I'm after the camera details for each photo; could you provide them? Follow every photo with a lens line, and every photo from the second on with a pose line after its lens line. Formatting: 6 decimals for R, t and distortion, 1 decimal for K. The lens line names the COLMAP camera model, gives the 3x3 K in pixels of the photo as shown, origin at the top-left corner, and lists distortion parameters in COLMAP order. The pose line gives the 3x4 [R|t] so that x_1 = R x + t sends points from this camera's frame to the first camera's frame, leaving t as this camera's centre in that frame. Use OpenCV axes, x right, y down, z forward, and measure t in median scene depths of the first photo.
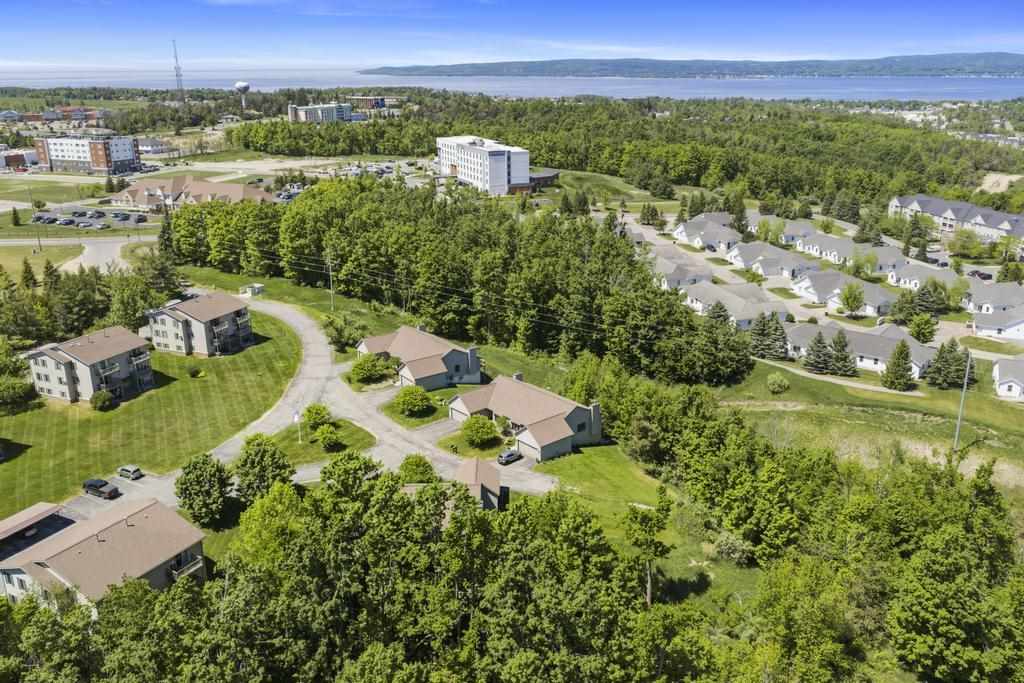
lens RADIAL K [[852.4, 0, 510.4], [0, 852.4, 339.3], [0, 0, 1]] dist [0.018446, -0.051552]
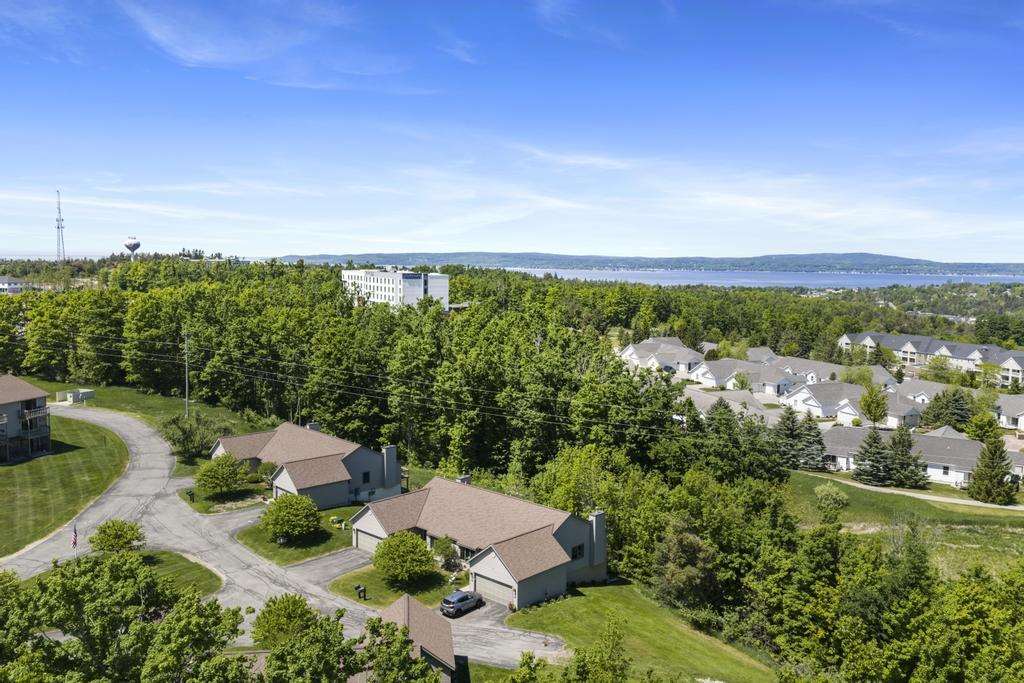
lens RADIAL K [[852.4, 0, 510.4], [0, 852.4, 339.3], [0, 0, 1]] dist [0.018446, -0.051552]
pose [[0.993699, 0.007859, 0.111809, -0.024188], [0.016402, 0.976605, -0.214416, 0.065556], [-0.110878, 0.214899, 0.970322, 0.303961]]
